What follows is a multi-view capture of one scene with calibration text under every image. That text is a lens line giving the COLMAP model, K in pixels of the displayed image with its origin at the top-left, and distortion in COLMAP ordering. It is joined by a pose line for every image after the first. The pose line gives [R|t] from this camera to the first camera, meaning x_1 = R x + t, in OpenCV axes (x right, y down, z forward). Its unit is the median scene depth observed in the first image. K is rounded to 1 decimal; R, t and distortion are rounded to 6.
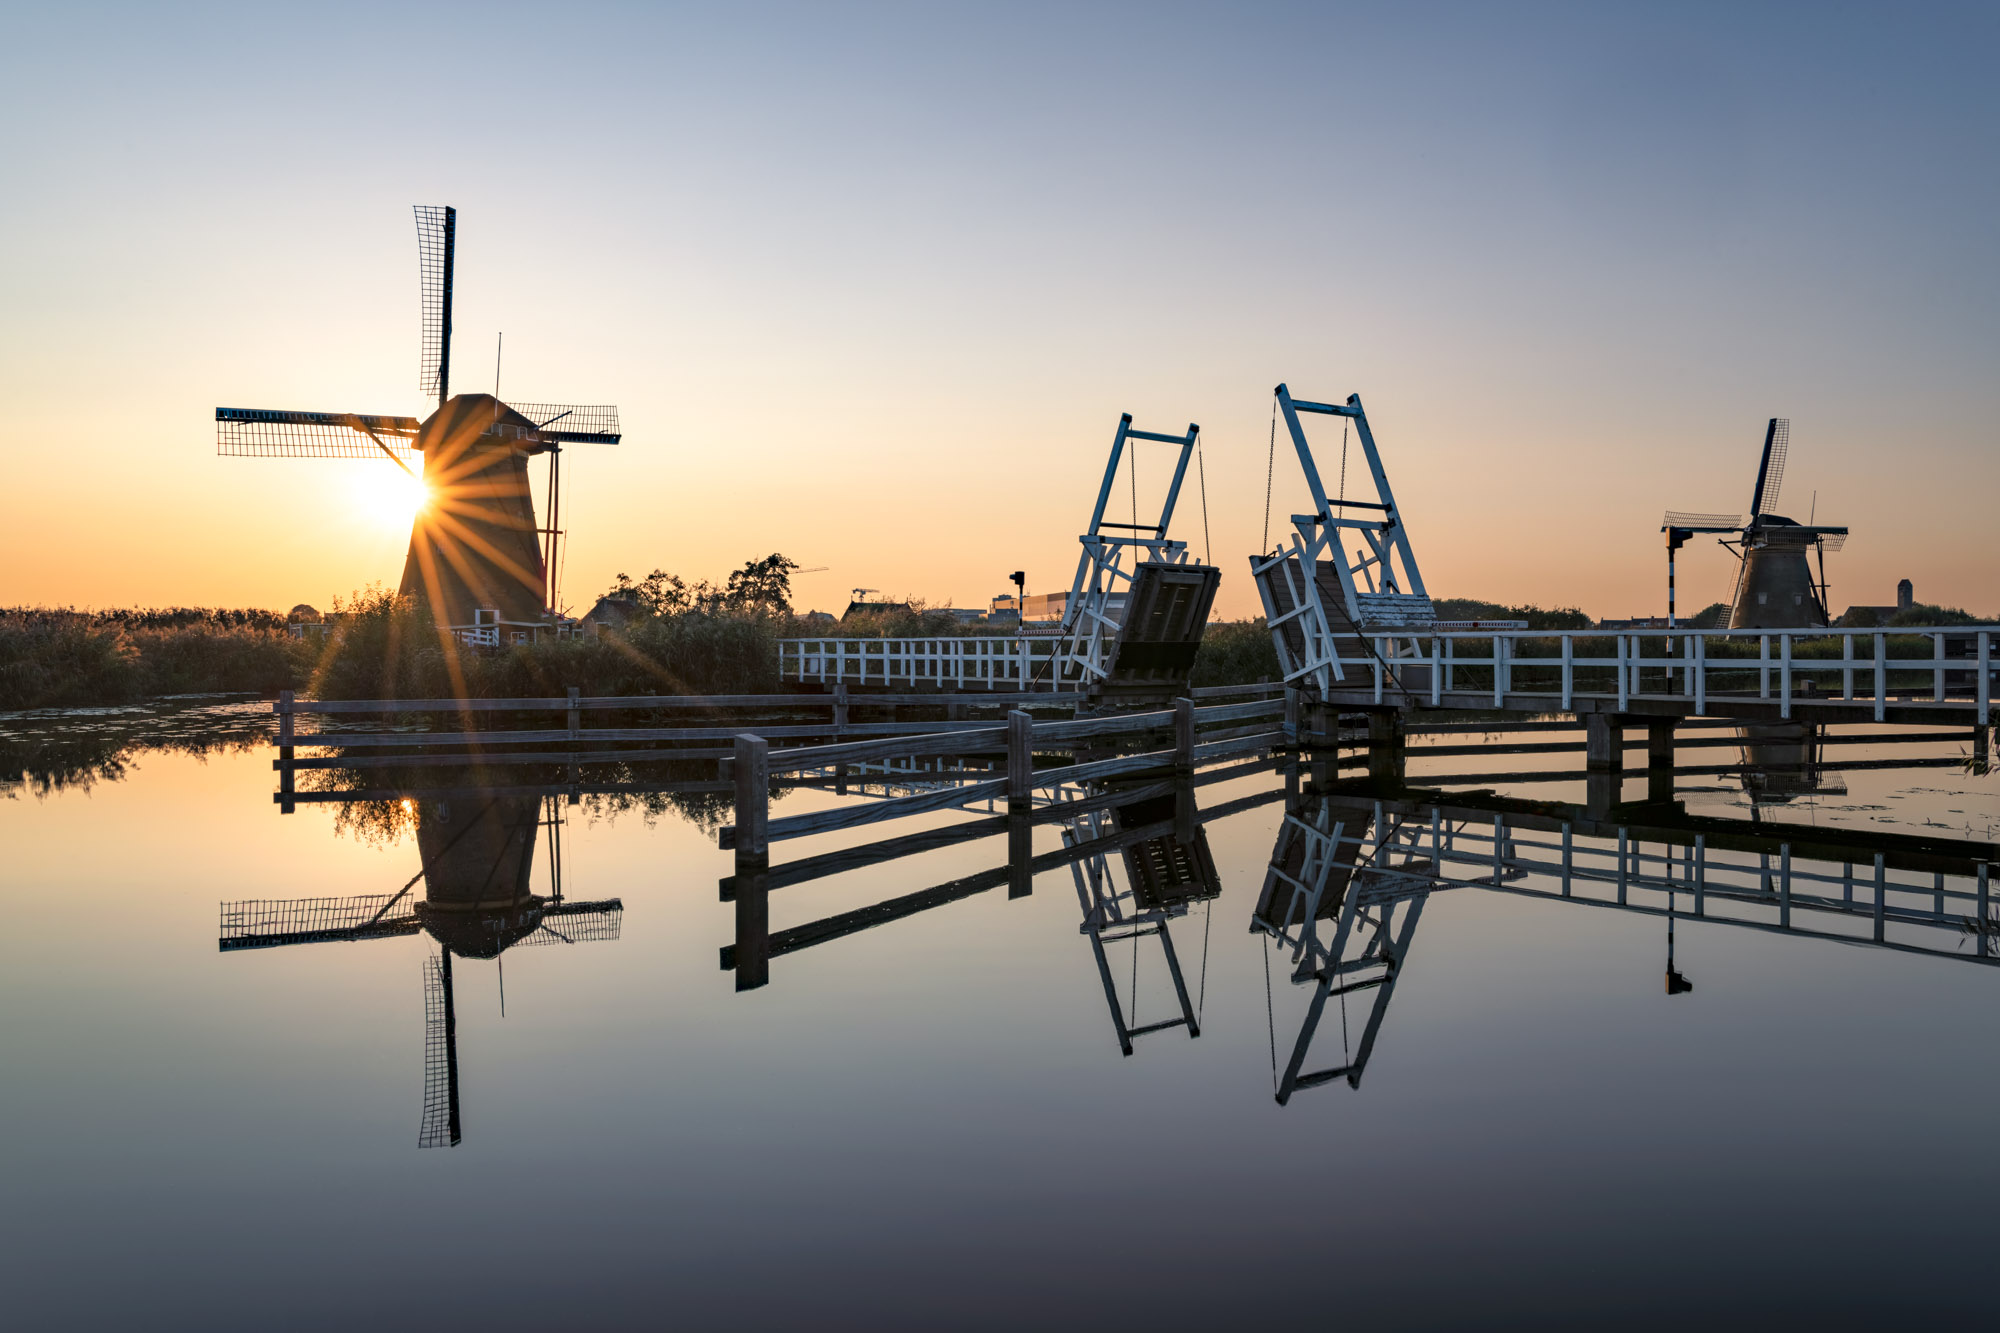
lens RADIAL K [[1499.4, 0, 1013.9], [0, 1499.4, 645.6], [0, 0, 1]] dist [0.003808, 0.010267]
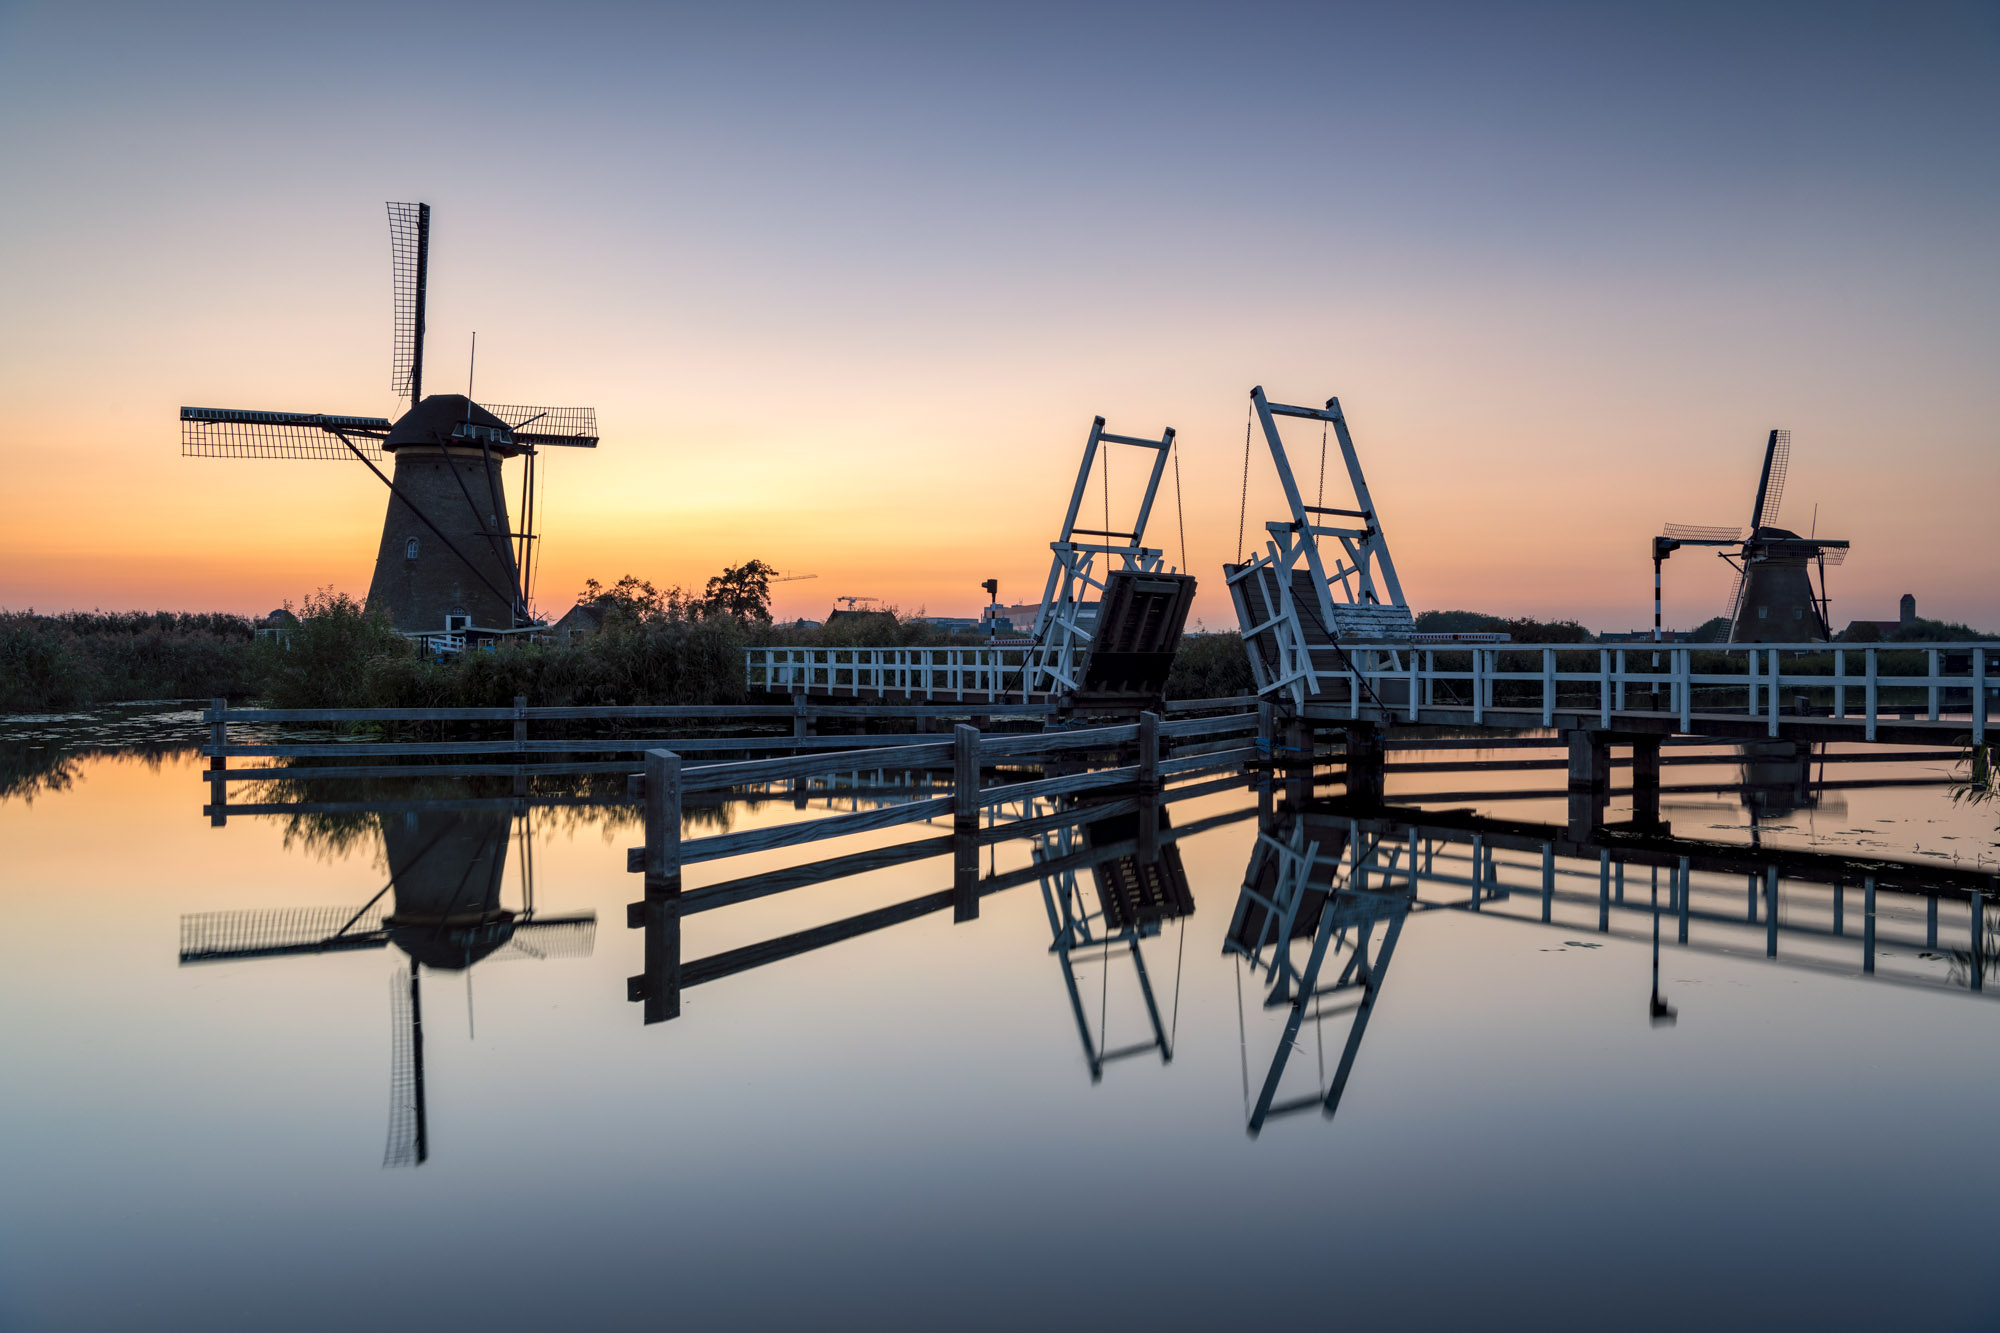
lens RADIAL K [[1518.4, 0, 1017.9], [0, 1518.4, 649.6], [0, 0, 1]] dist [0.006914, 0.000812]
pose [[0.999966, 0.005935, 0.005648, 0.019143], [-0.005913, 0.999974, -0.004007, -0.000301], [-0.005672, 0.003974, 0.999976, 0.023787]]
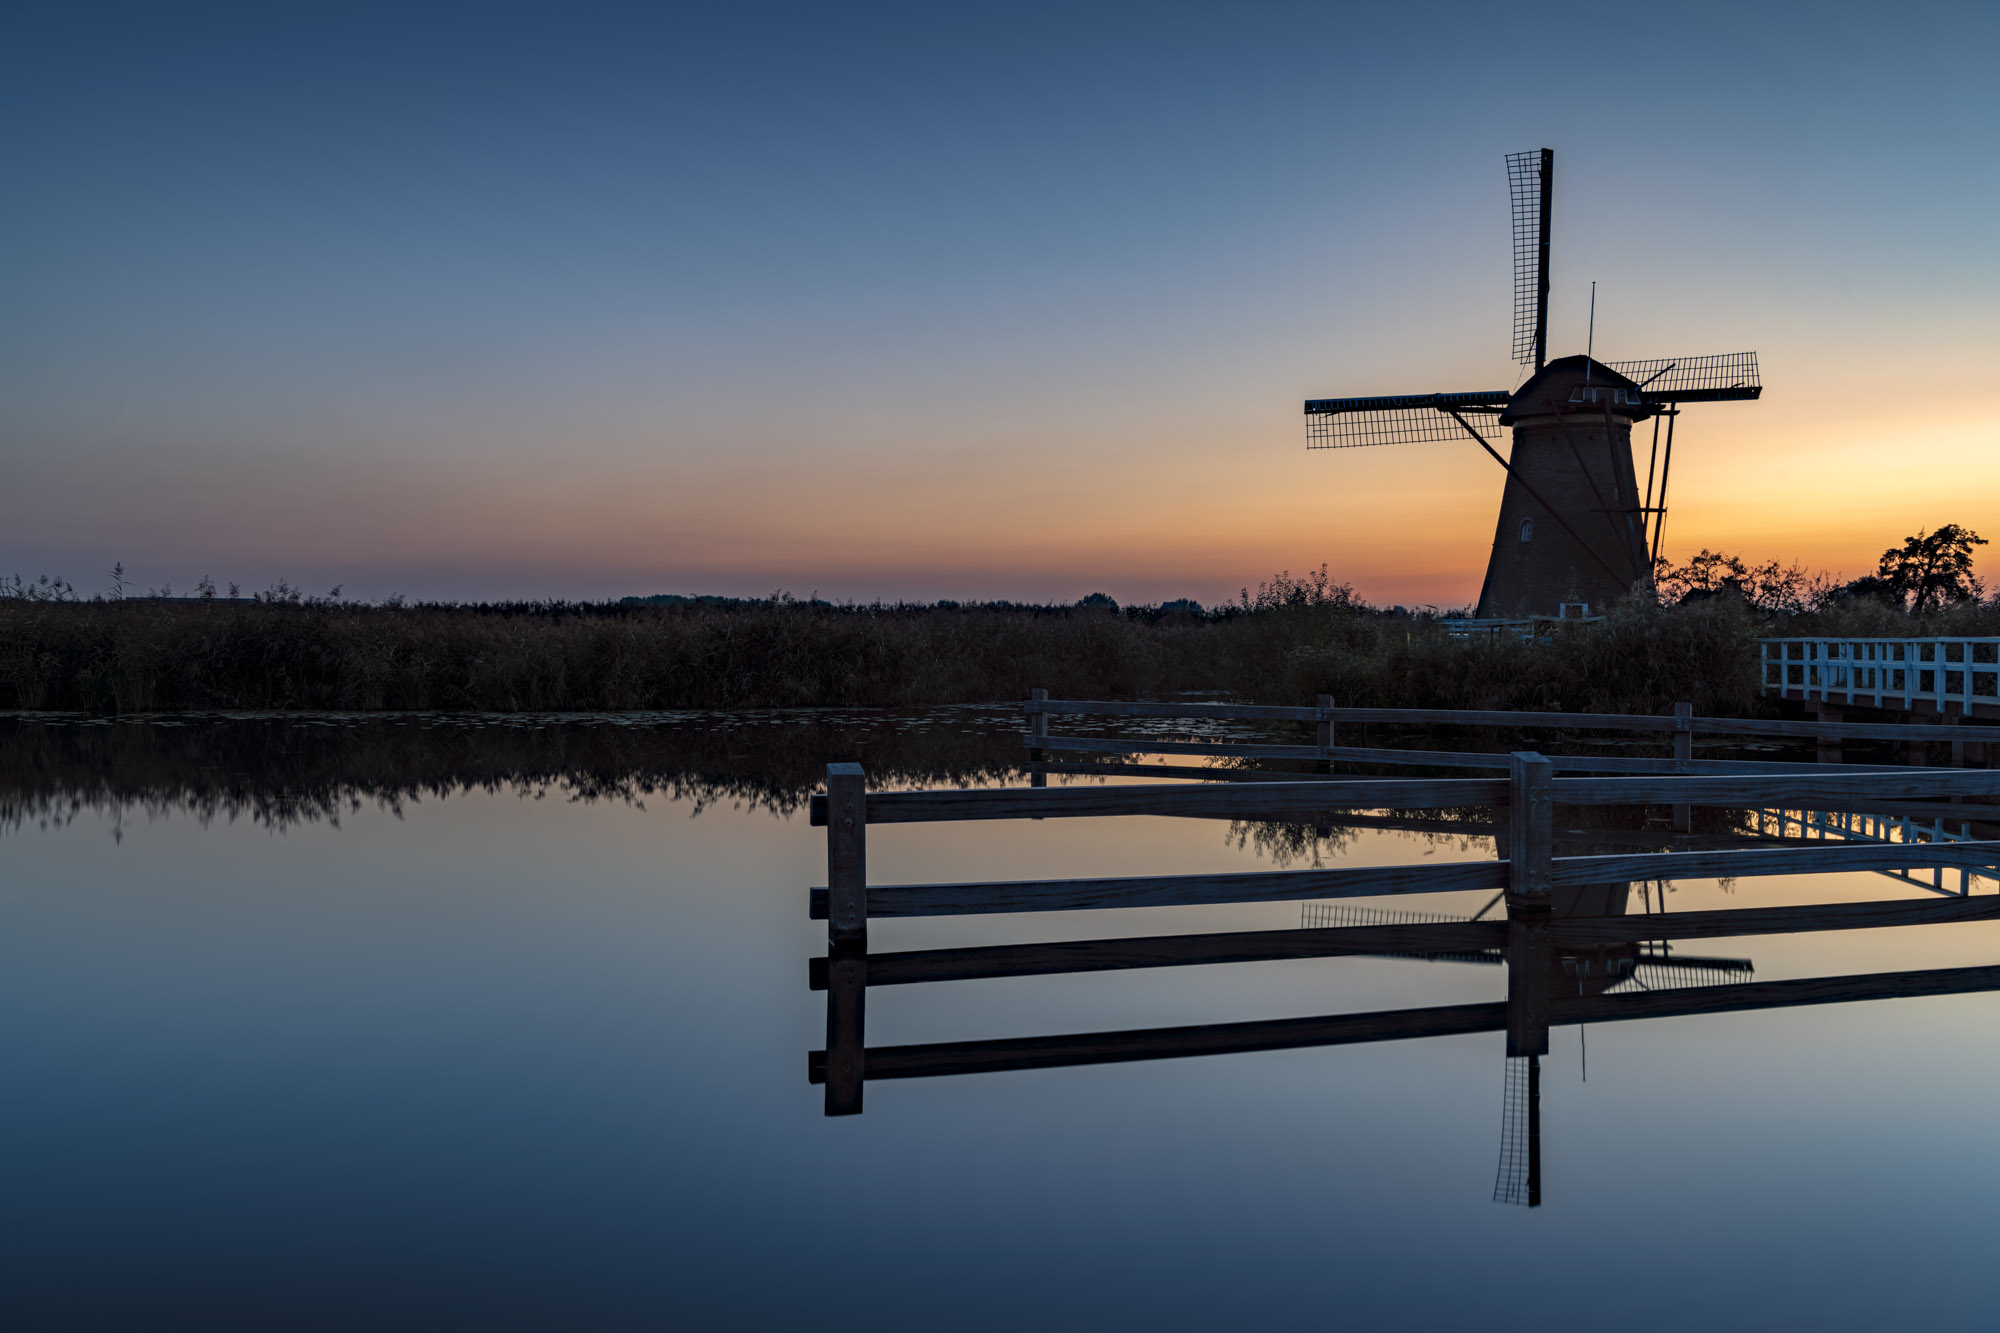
lens RADIAL K [[1641.5, 0, 990.8], [0, 1641.5, 653.2], [0, 0, 1]] dist [-0.022175, 0.012674]
pose [[0.707222, 0.011970, -0.706890, 0.201886], [-0.008950, 0.999928, 0.007979, -0.000015], [0.706935, 0.000684, 0.707278, 0.233928]]
